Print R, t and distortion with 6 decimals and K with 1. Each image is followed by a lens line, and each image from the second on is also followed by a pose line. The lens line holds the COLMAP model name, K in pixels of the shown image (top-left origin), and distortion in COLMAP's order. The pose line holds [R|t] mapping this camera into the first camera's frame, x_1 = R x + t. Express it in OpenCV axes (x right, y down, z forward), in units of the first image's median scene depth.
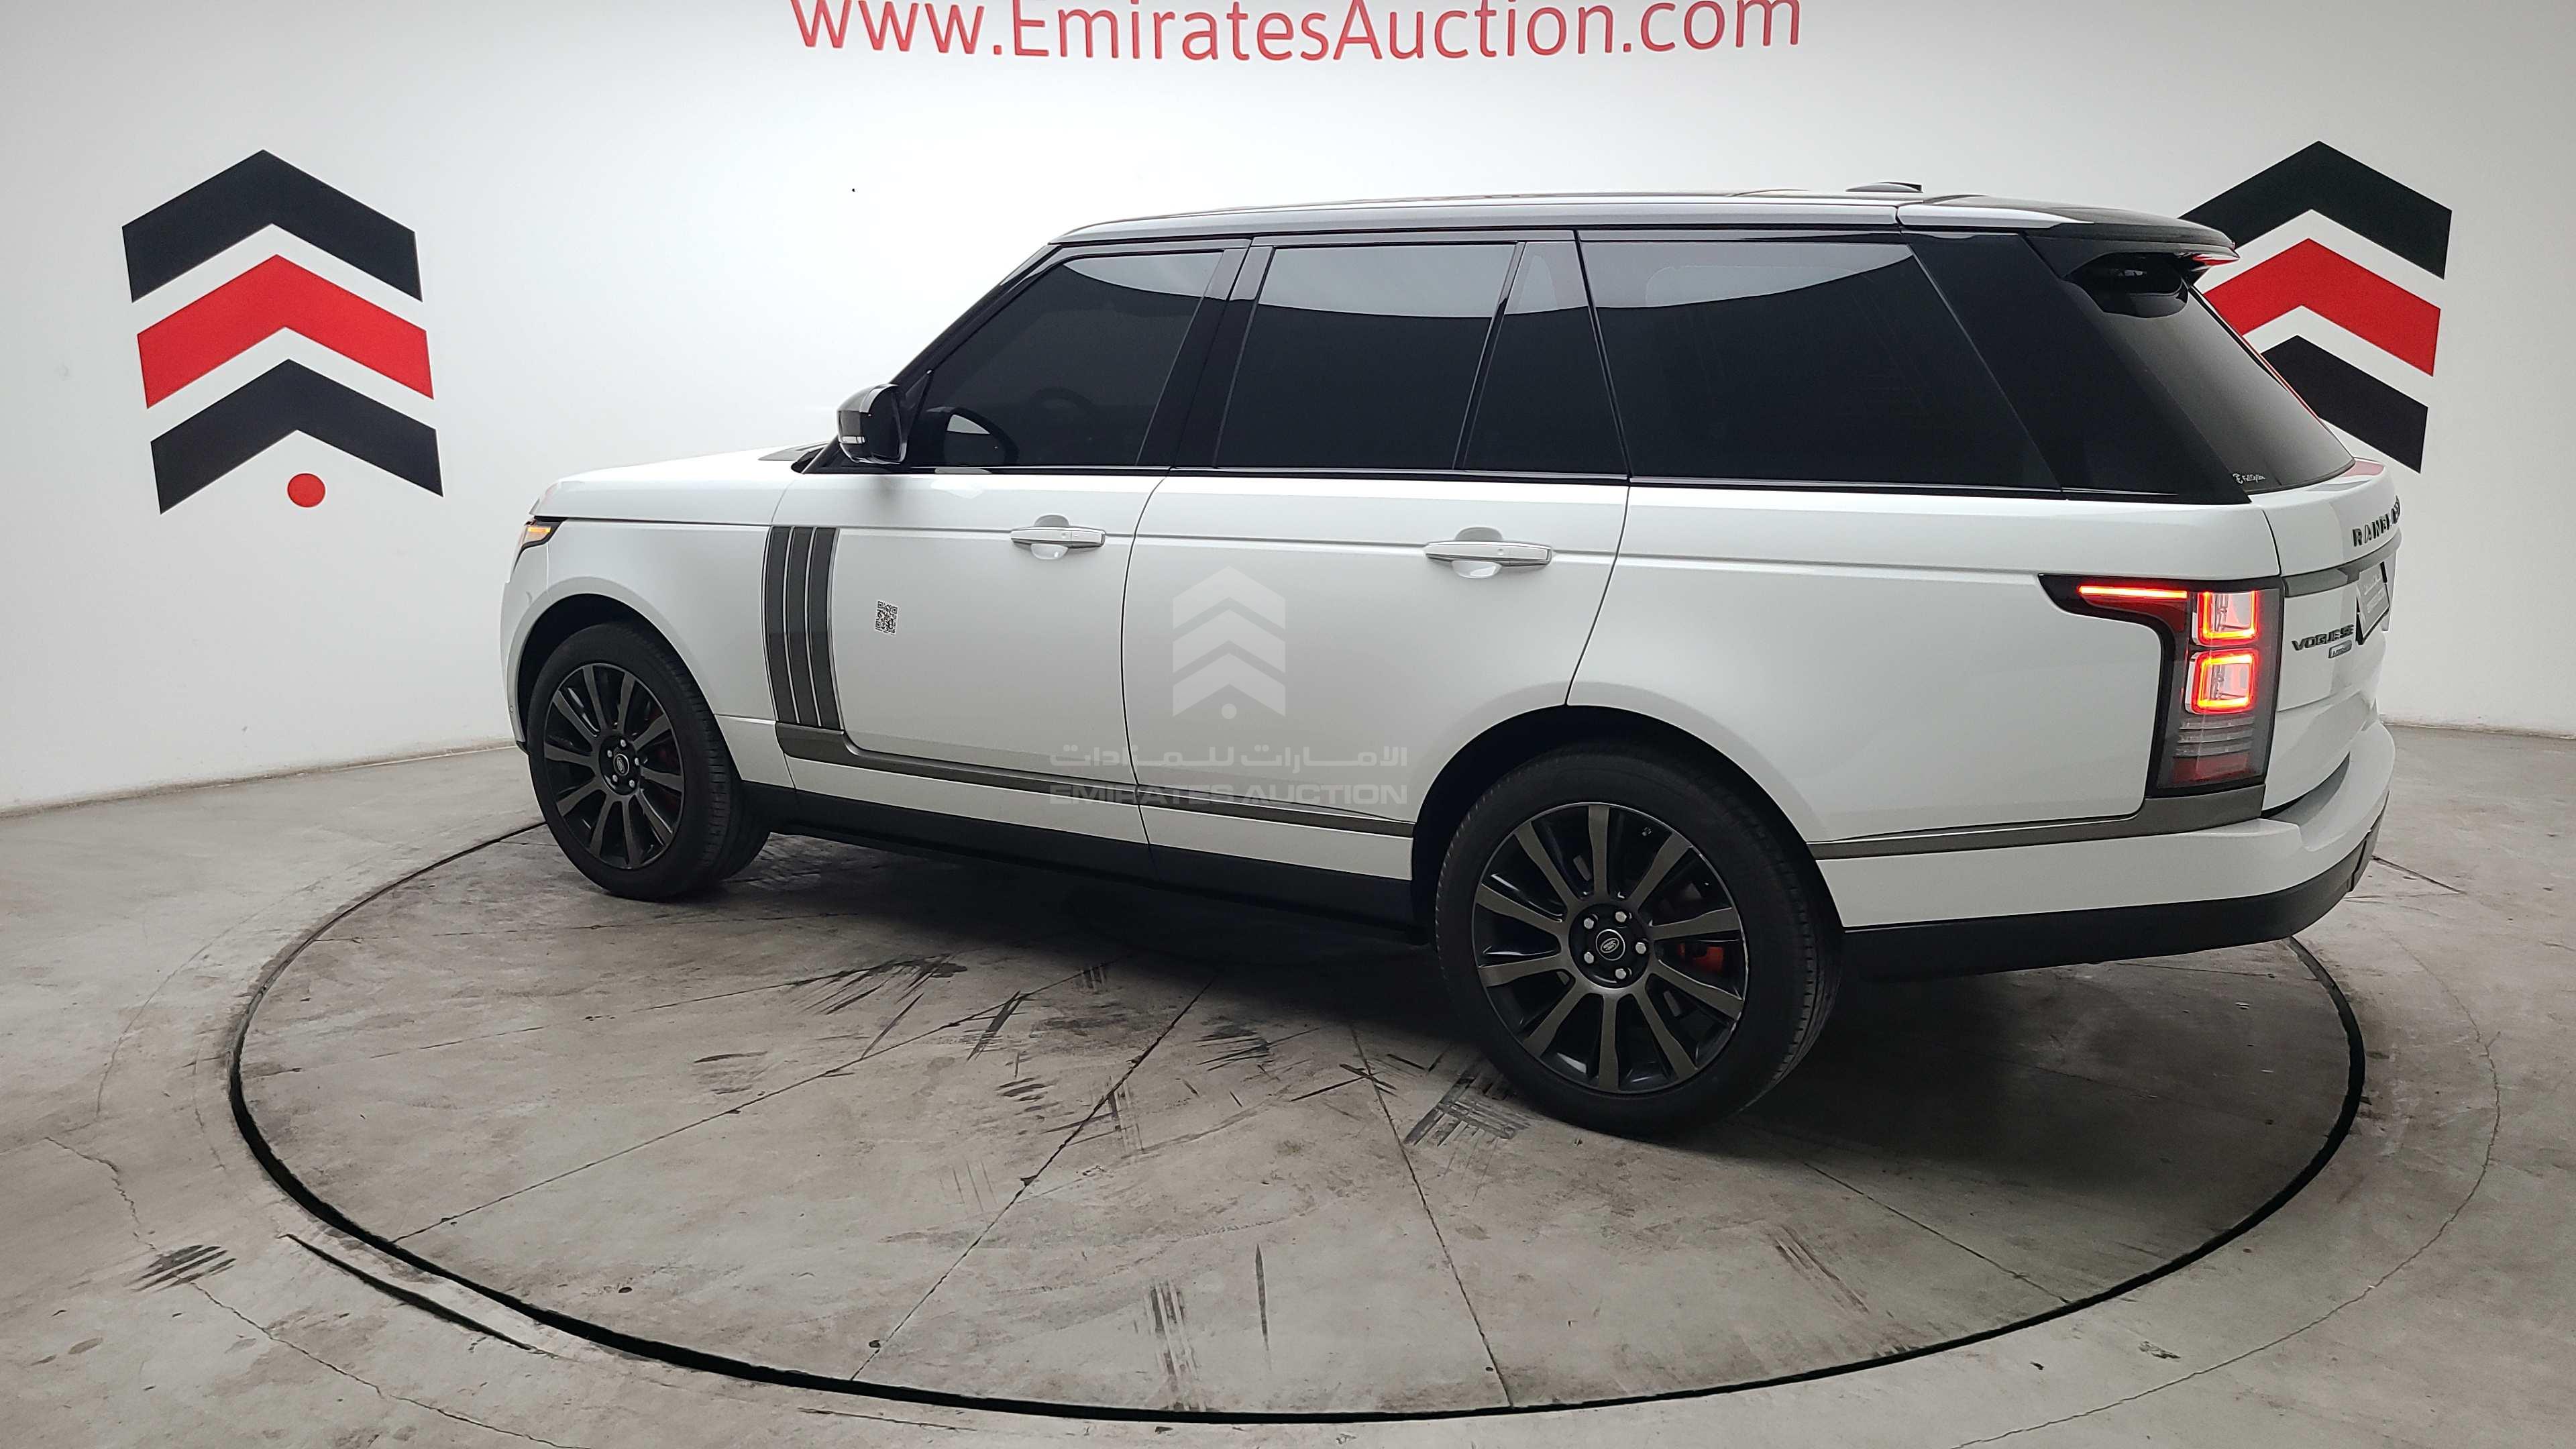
lens RADIAL K [[1918.9, 0, 1258.2], [0, 1918.9, 726.5], [0, 0, 1]] dist [0.055089, -0.036462]
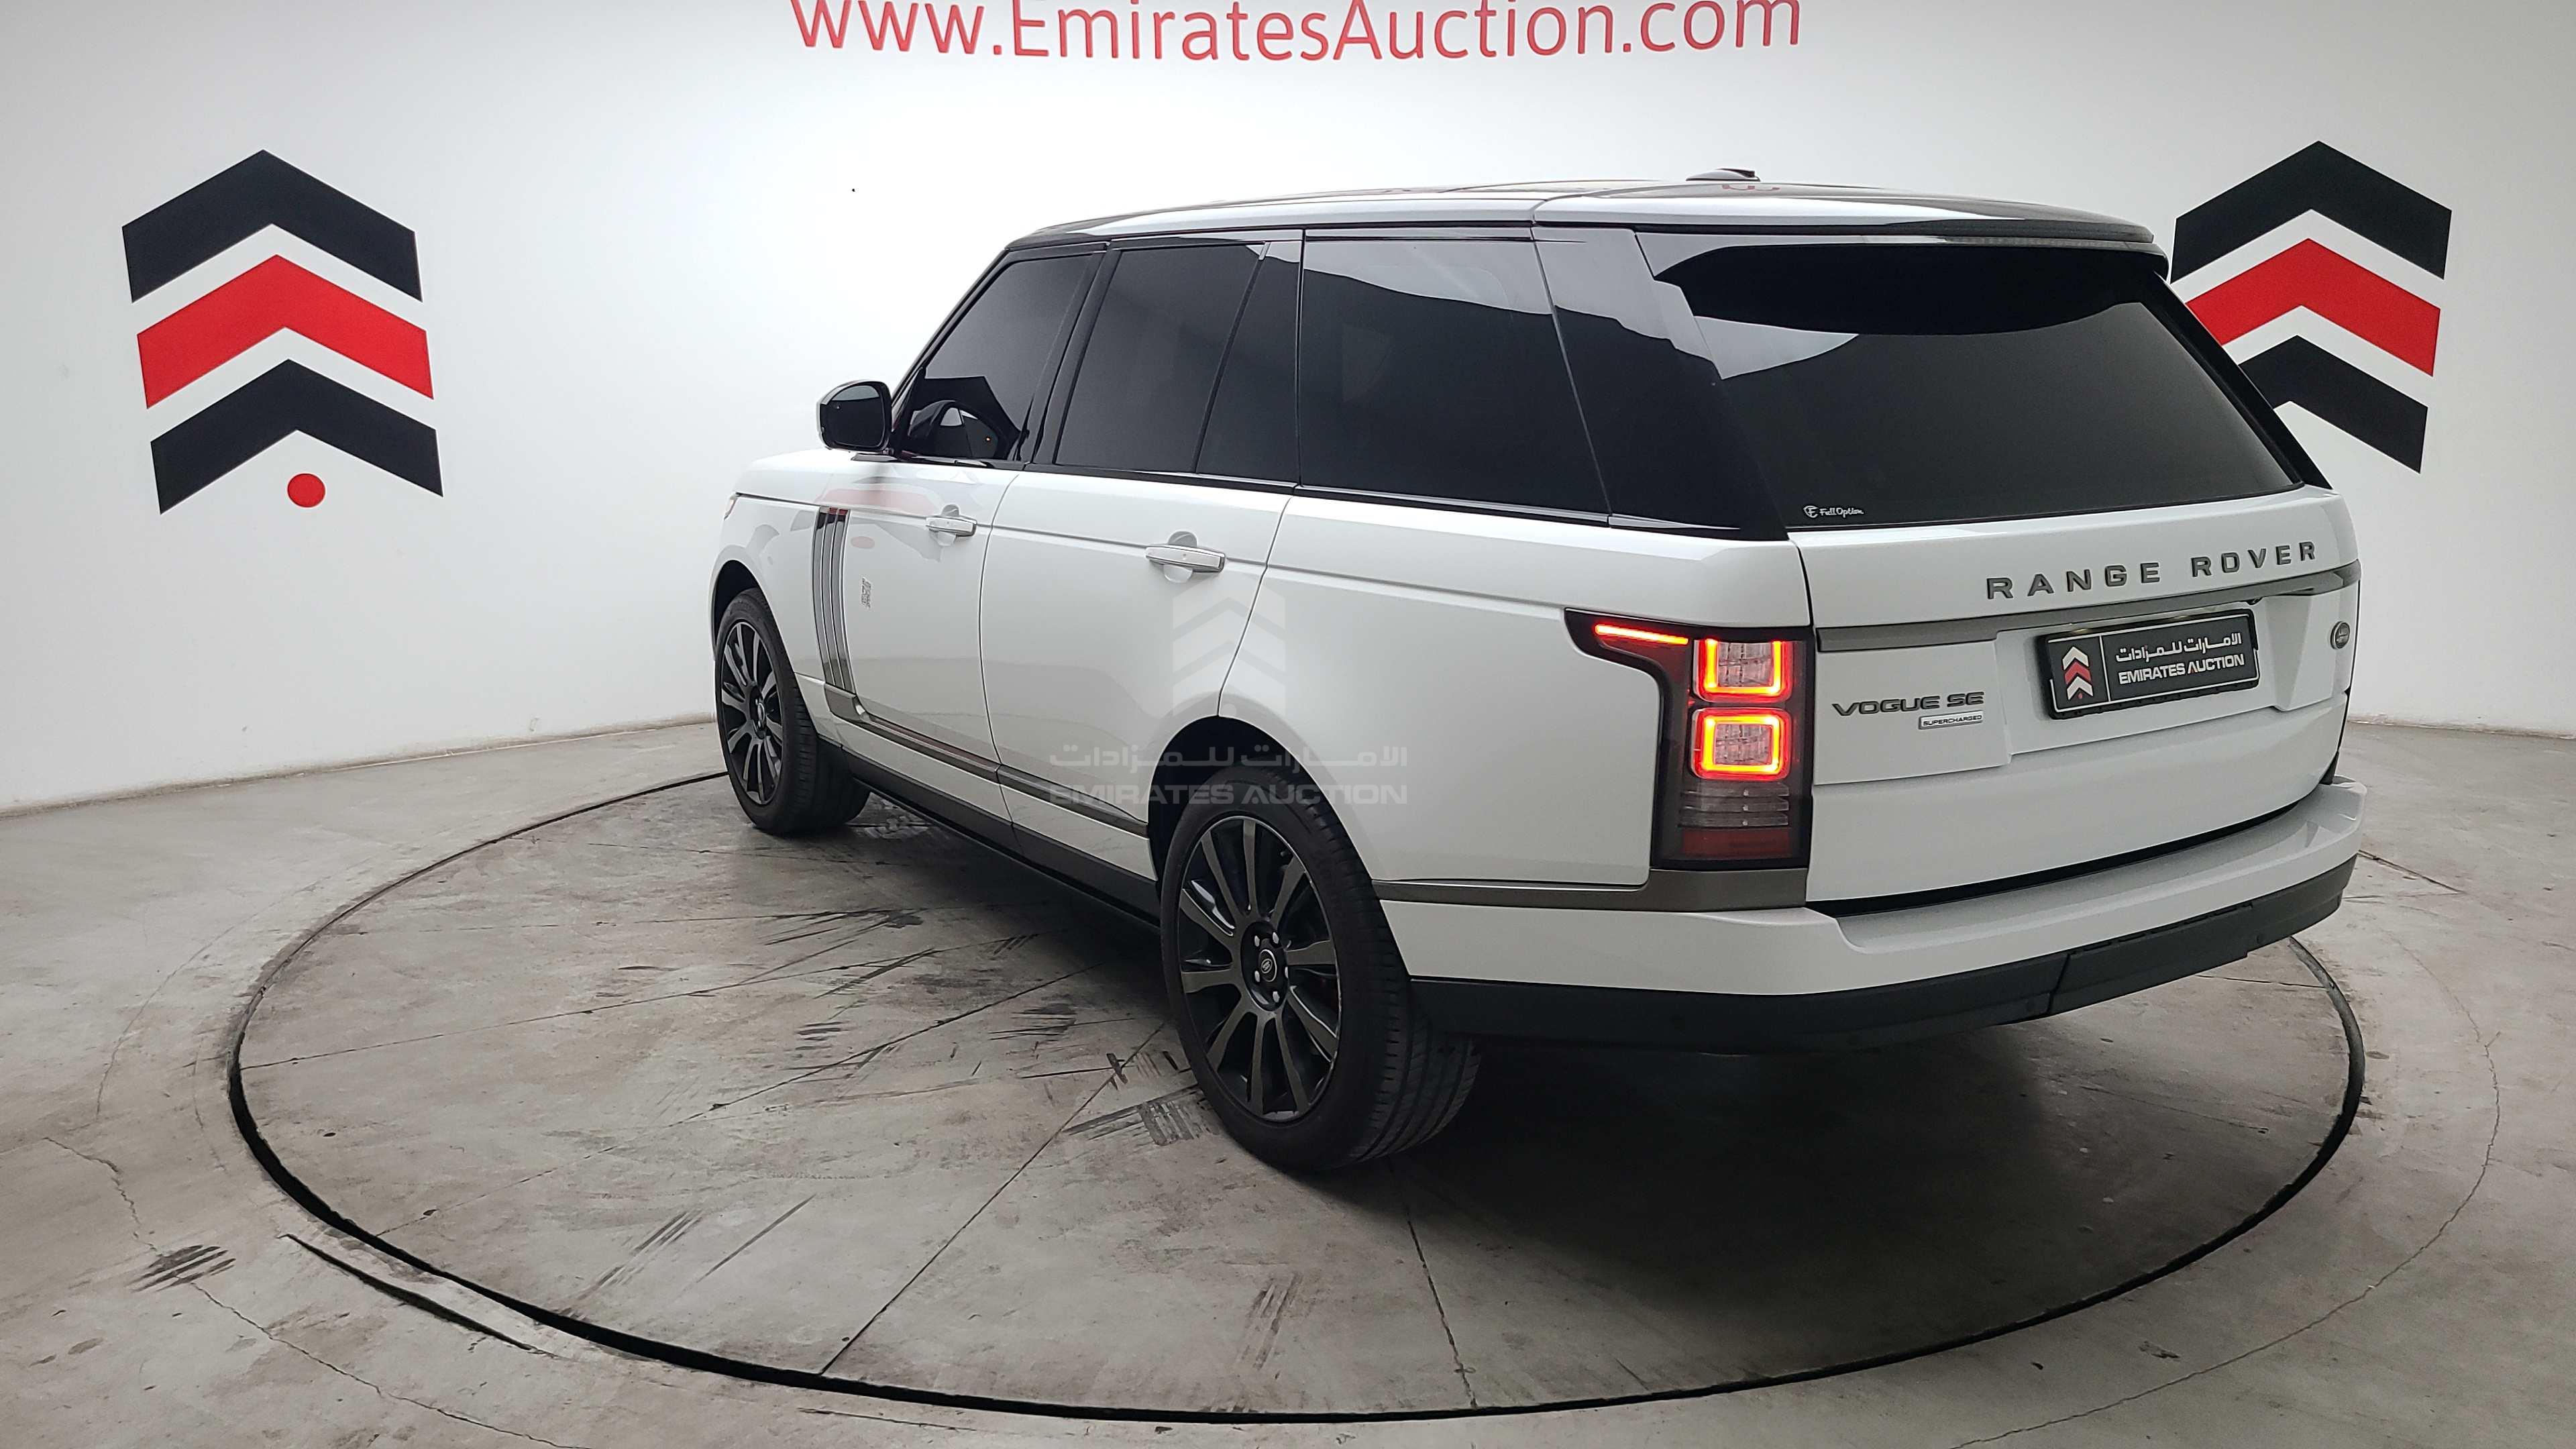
lens RADIAL K [[1918.9, 0, 1269.1], [0, 1918.9, 738.4], [0, 0, 1]] dist [0.055089, -0.036462]
pose [[0.917037, 0.086052, -0.389407, 0.546386], [-0.082660, 0.996252, 0.025494, -0.025715], [0.390141, 0.008809, 0.920713, 0.103576]]
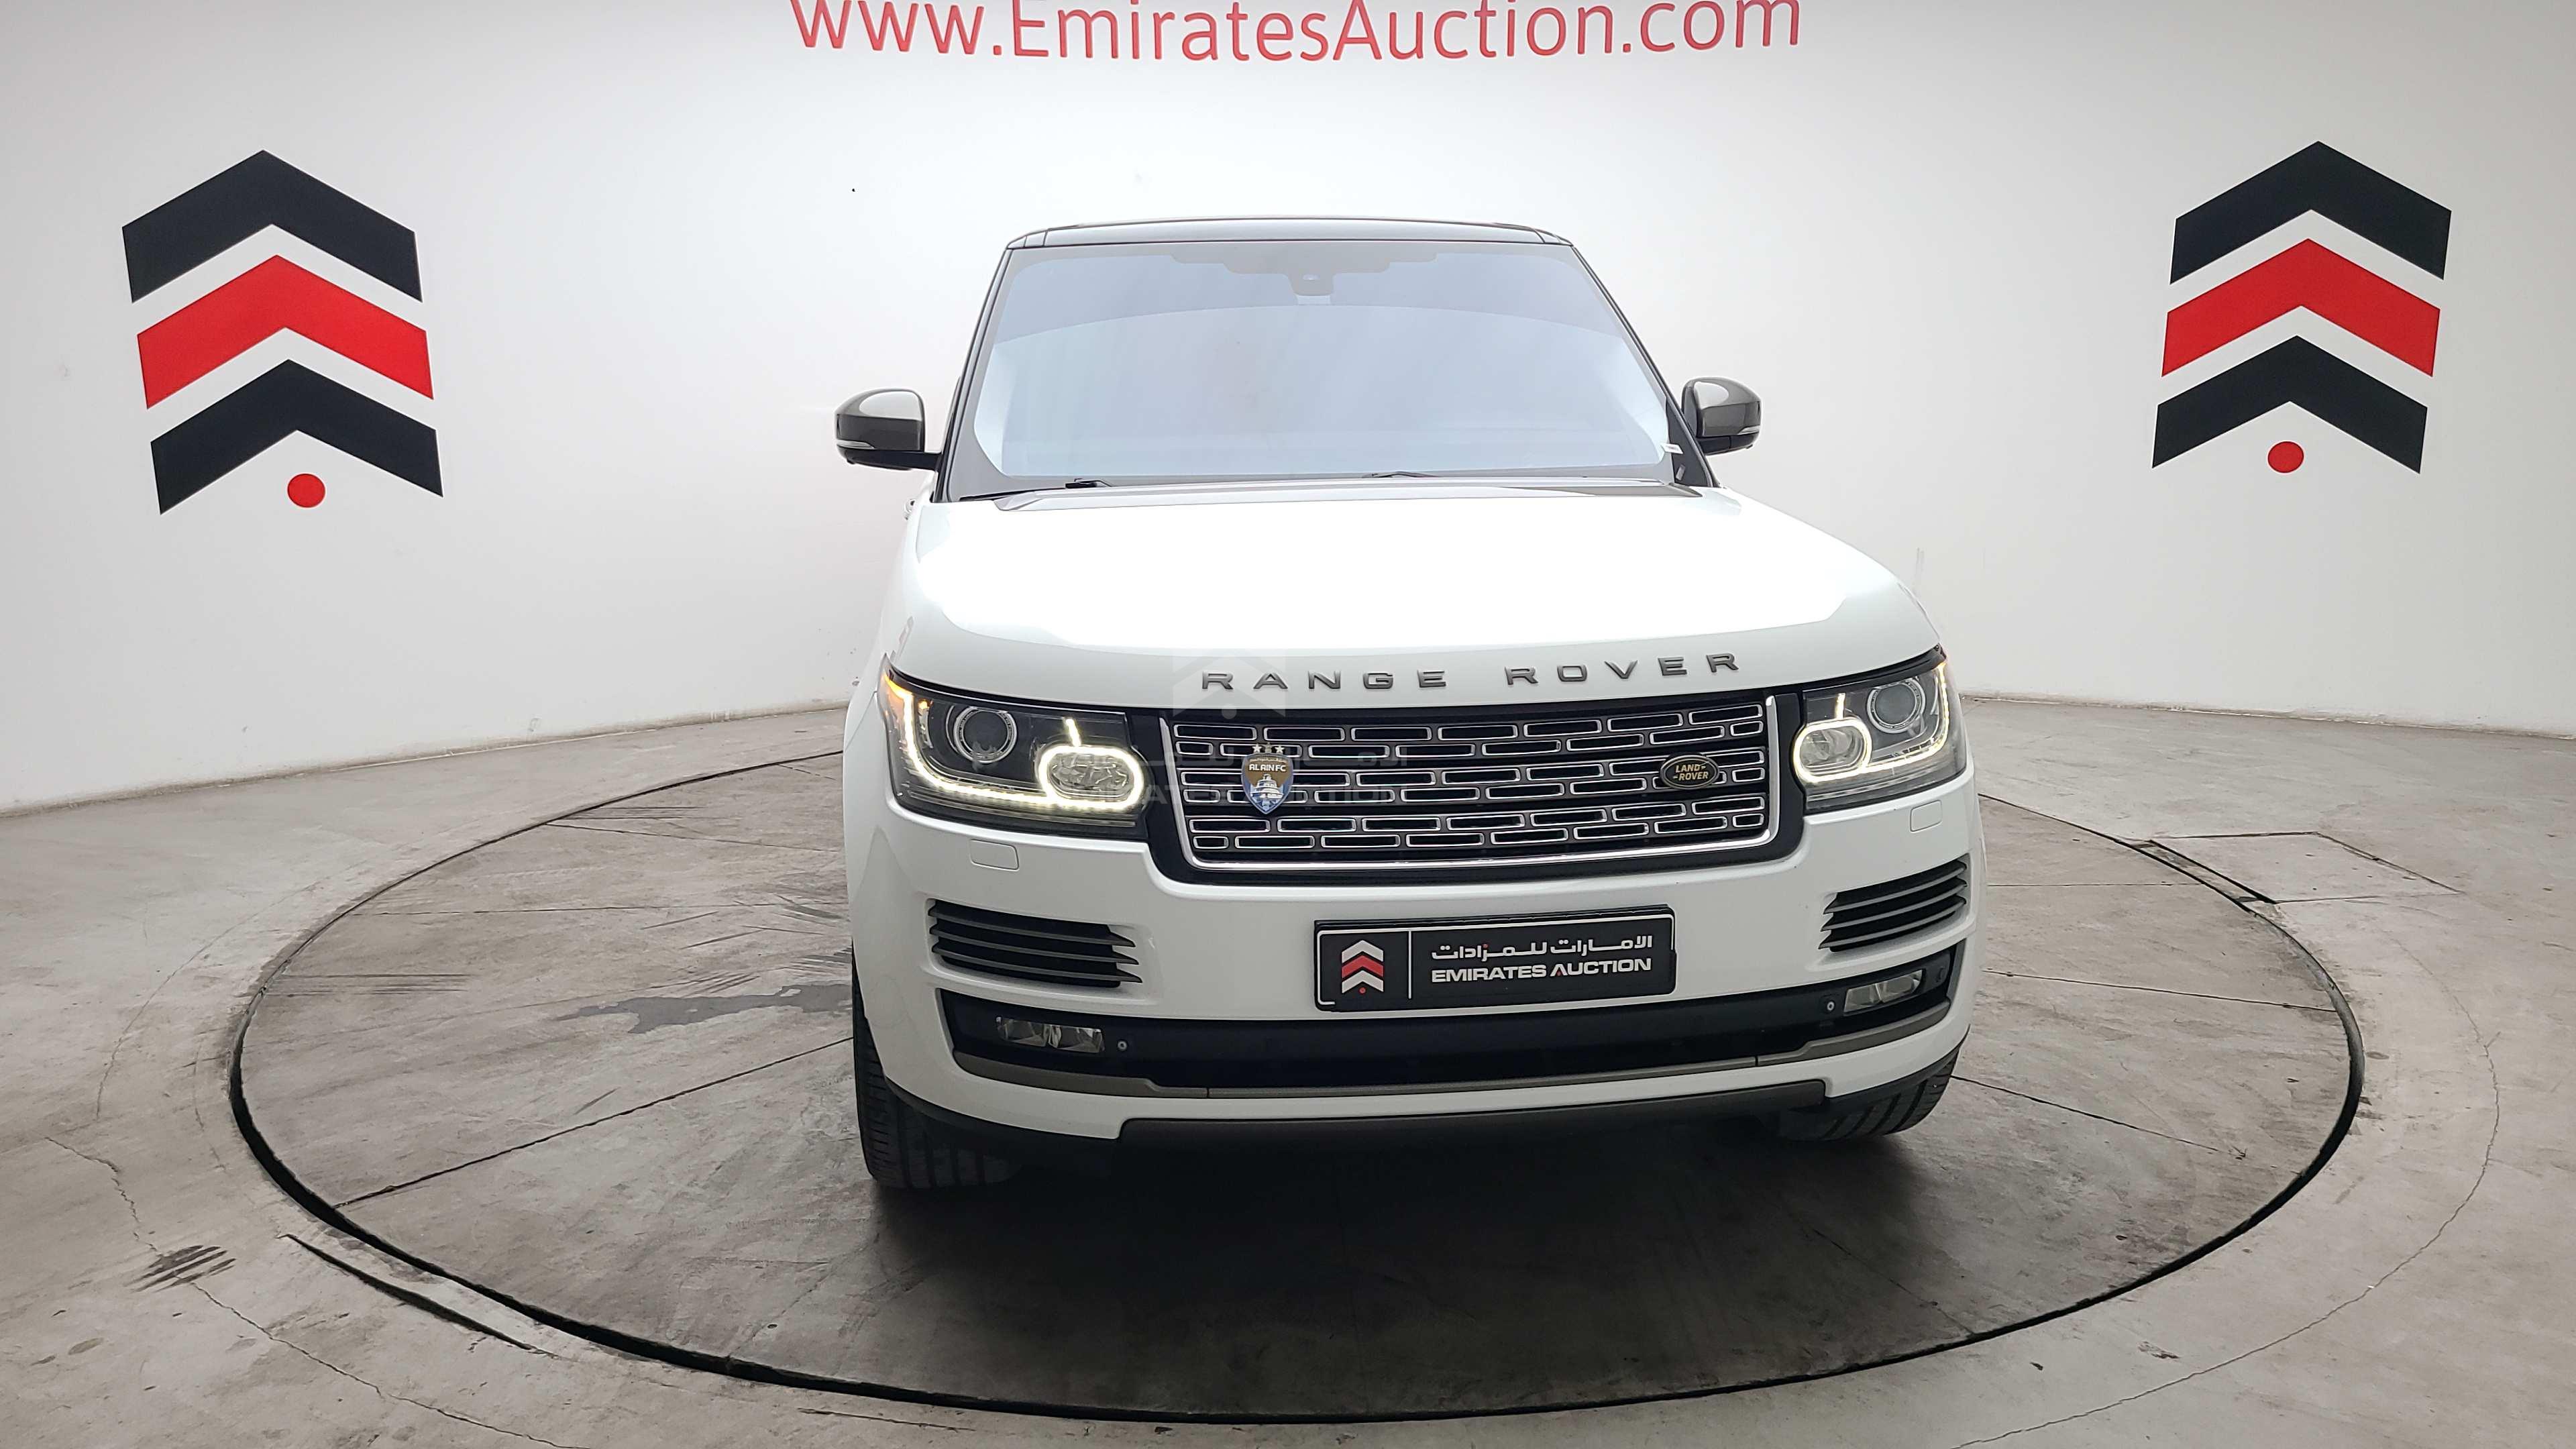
lens RADIAL K [[1918.9, 0, 1278.4], [0, 1918.9, 744.4], [0, 0, 1]] dist [0.055089, -0.036462]
pose [[-0.648402, -0.154356, 0.745486, -1.005966], [0.160925, 0.929313, 0.332386, -0.450475], [-0.744096, 0.335487, -0.577728, 2.193180]]
